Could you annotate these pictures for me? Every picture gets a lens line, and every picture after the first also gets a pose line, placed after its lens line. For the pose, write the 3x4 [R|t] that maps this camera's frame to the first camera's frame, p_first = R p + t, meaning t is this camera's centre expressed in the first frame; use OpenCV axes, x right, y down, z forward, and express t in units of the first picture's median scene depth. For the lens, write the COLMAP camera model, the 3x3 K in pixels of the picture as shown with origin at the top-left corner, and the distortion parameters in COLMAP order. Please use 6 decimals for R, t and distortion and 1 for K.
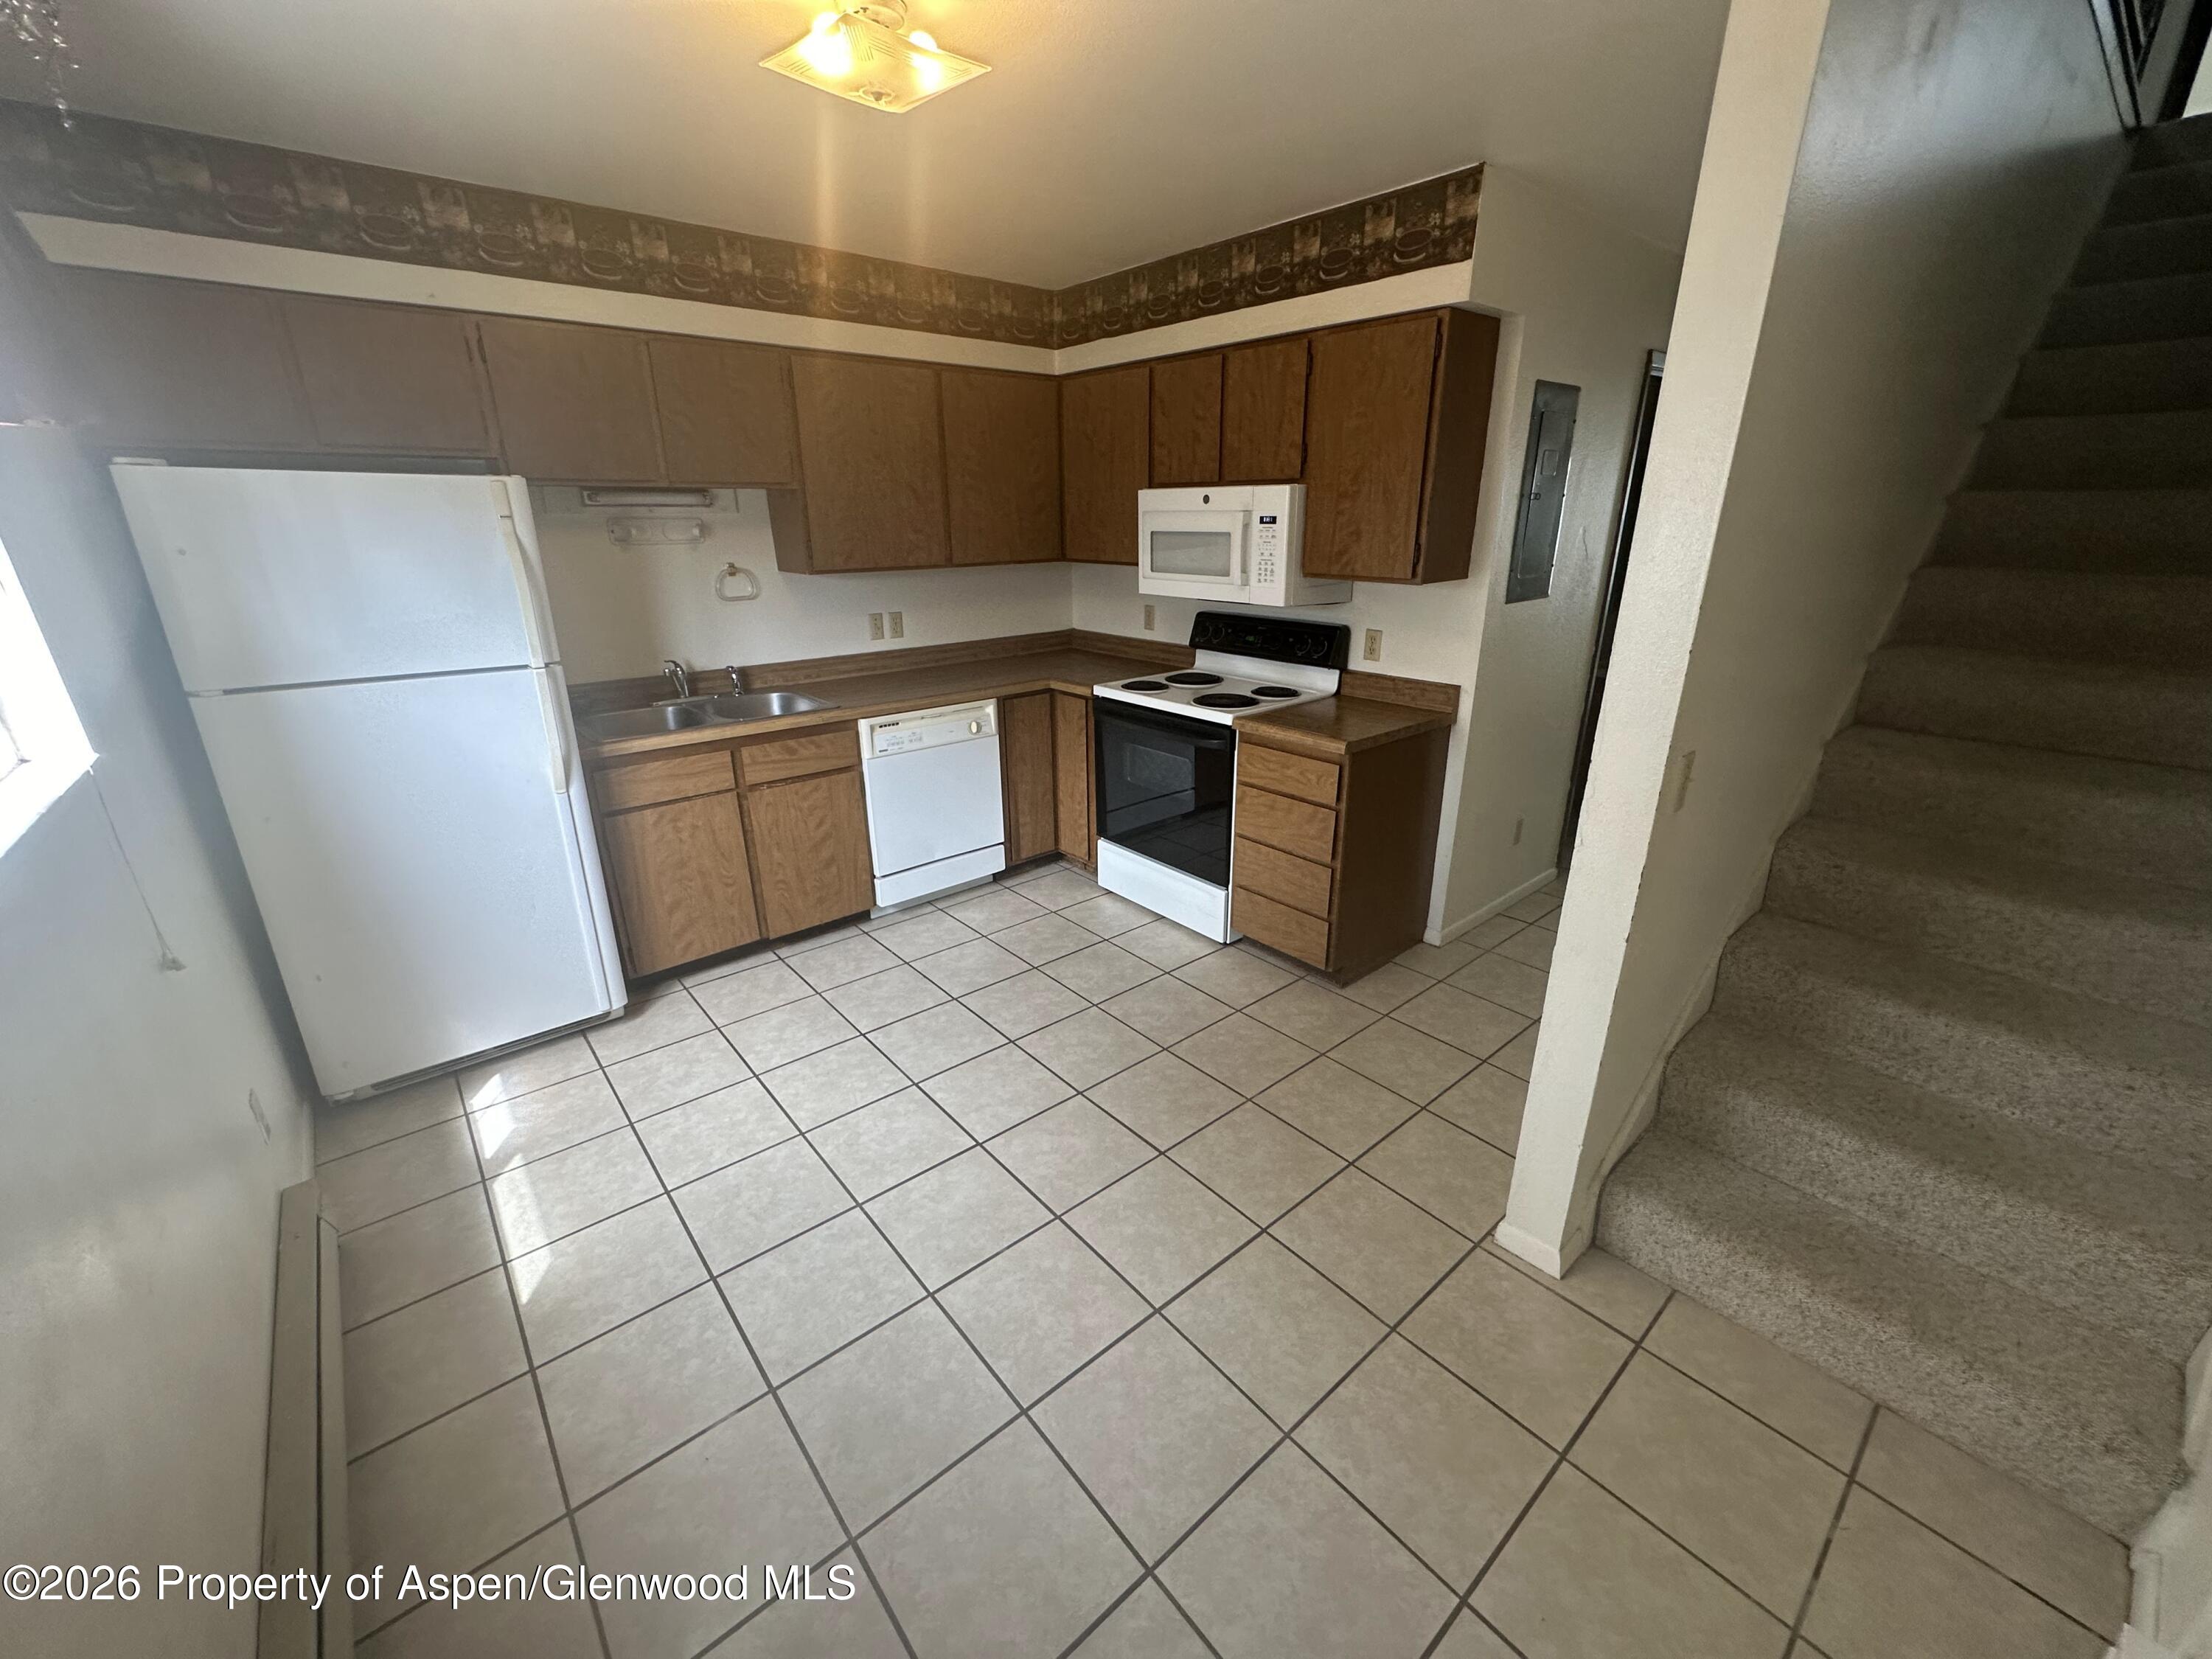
lens RADIAL K [[882.7, 0, 1103.6], [0, 882.7, 825.1], [0, 0, 1]] dist [-0.000219, 0.000106]
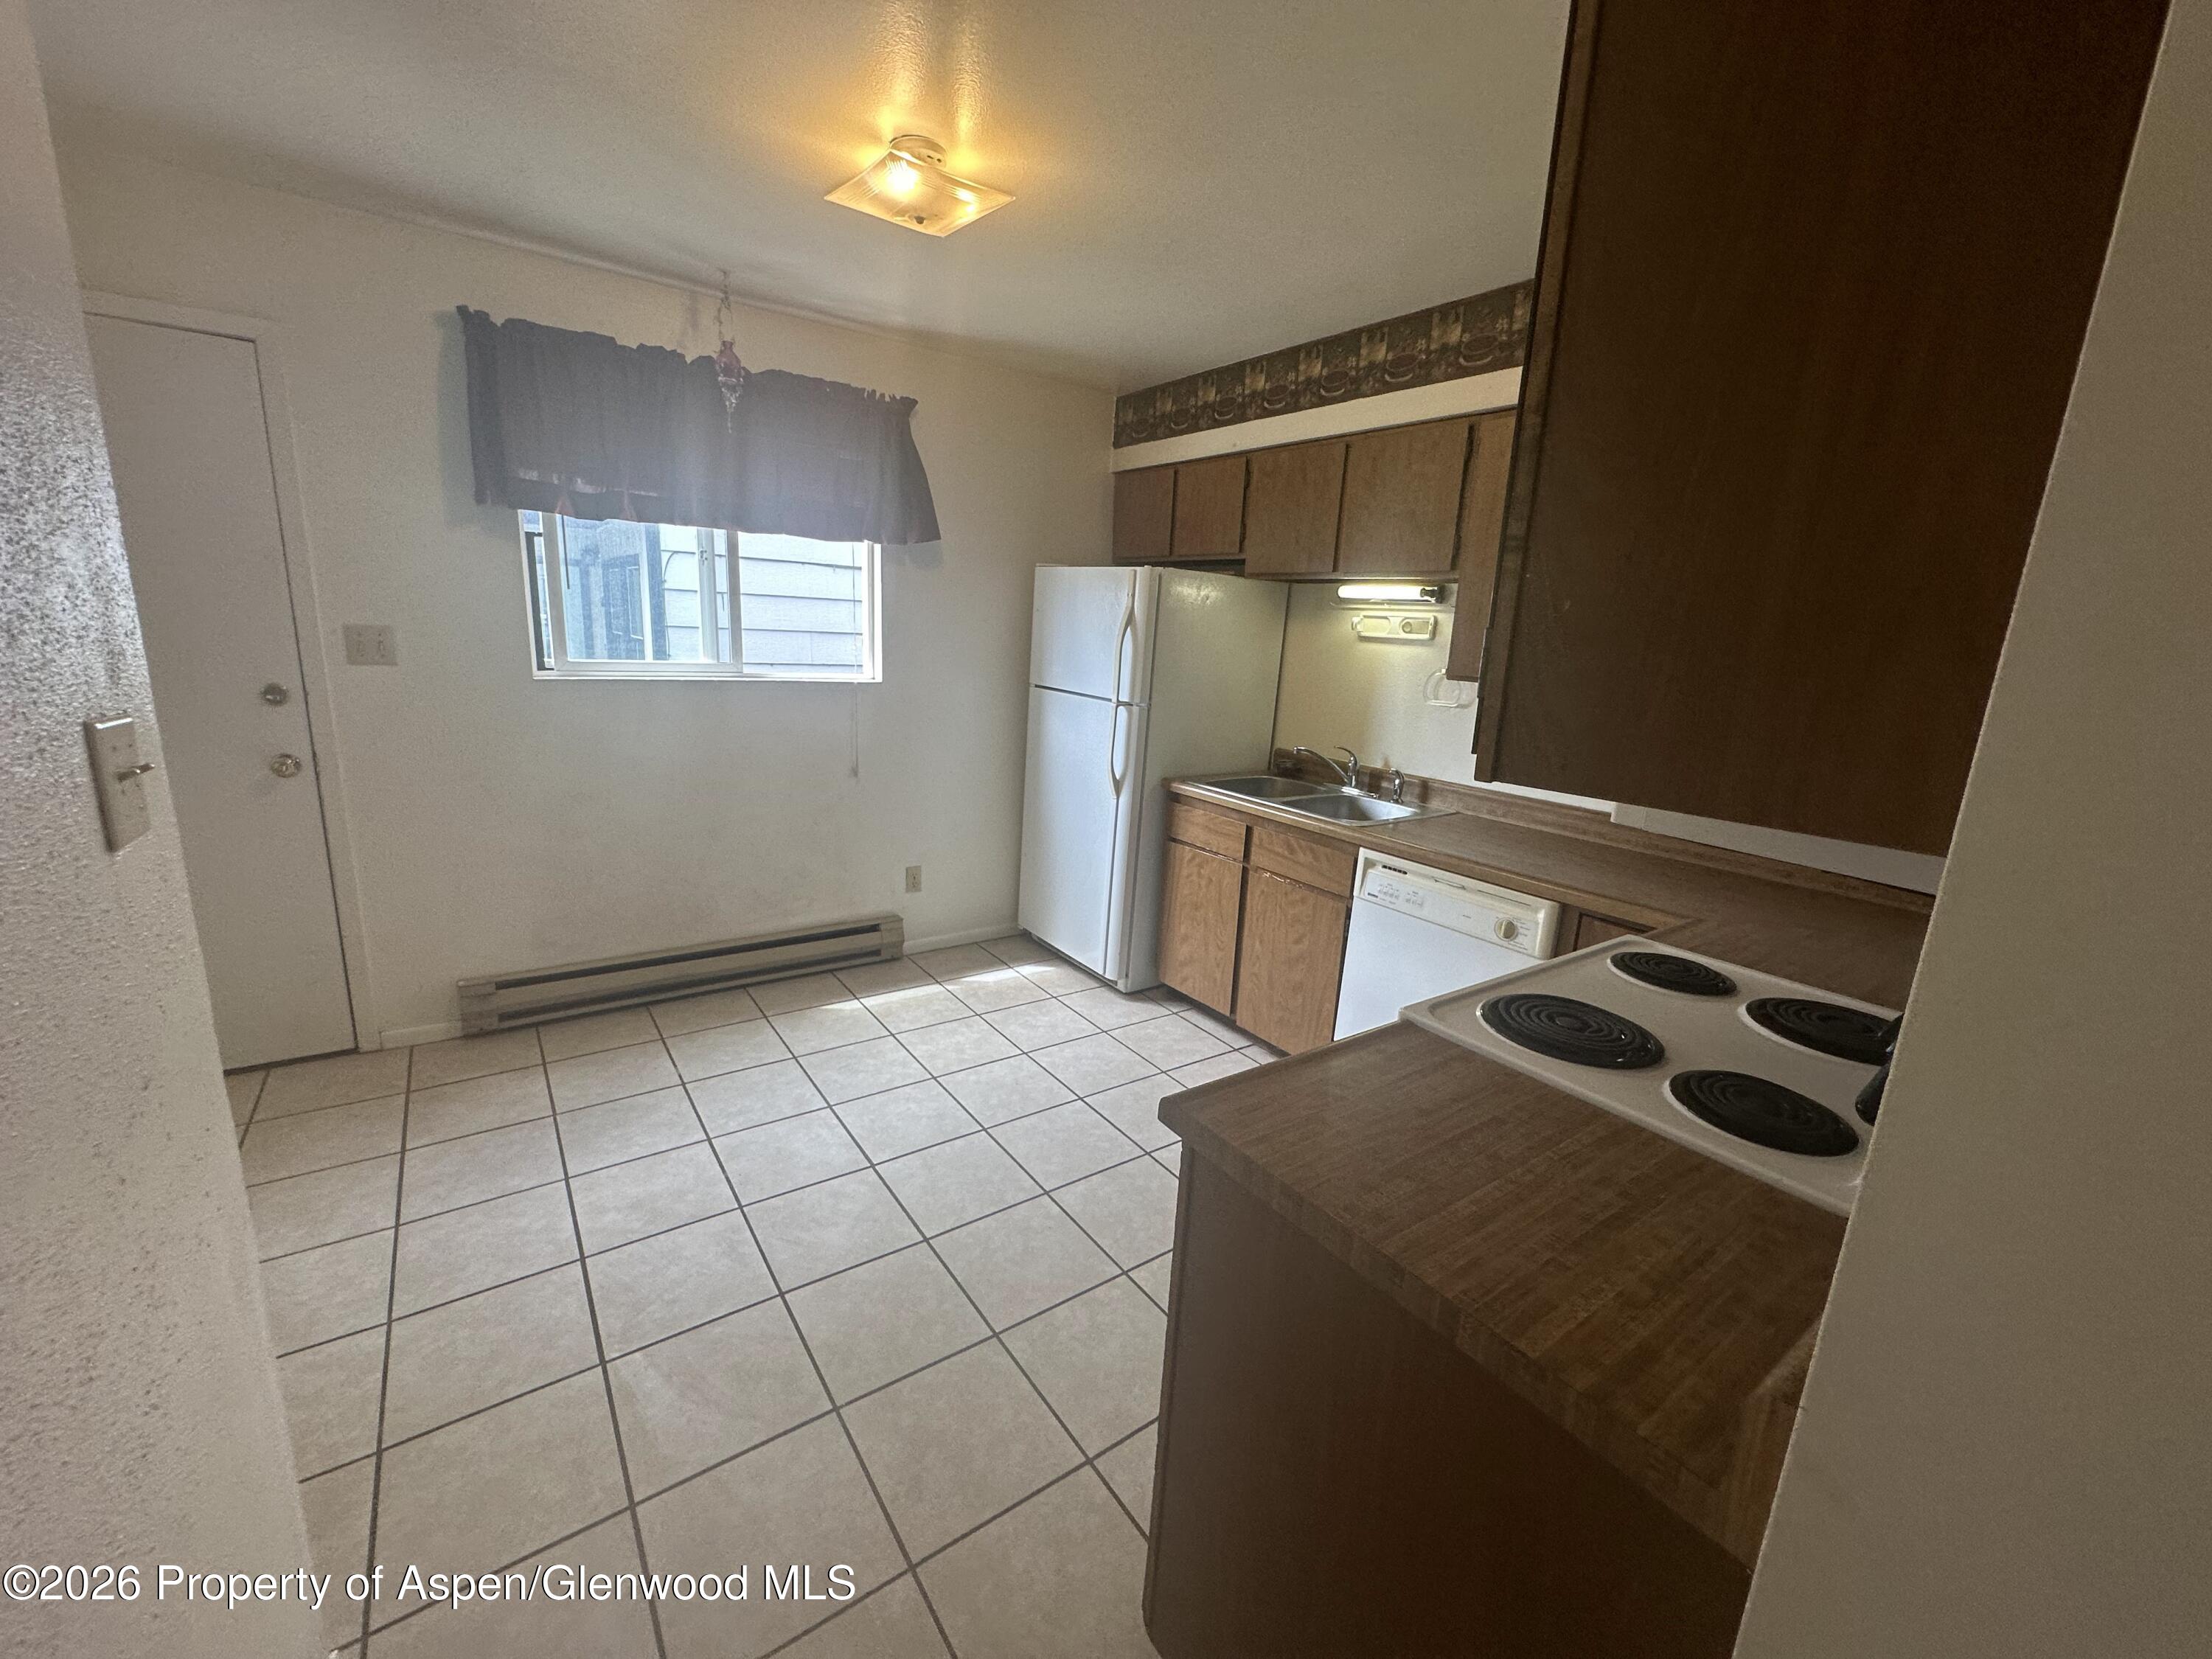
lens RADIAL K [[882.7, 0, 1099.1], [0, 882.7, 825.3], [0, 0, 1]] dist [-0.000219, 0.000106]
pose [[-0.083987, 0.222238, -0.971368, 0.583720], [-0.383648, 0.892456, 0.237355, -0.263102], [0.919652, 0.392598, 0.010306, 0.845268]]
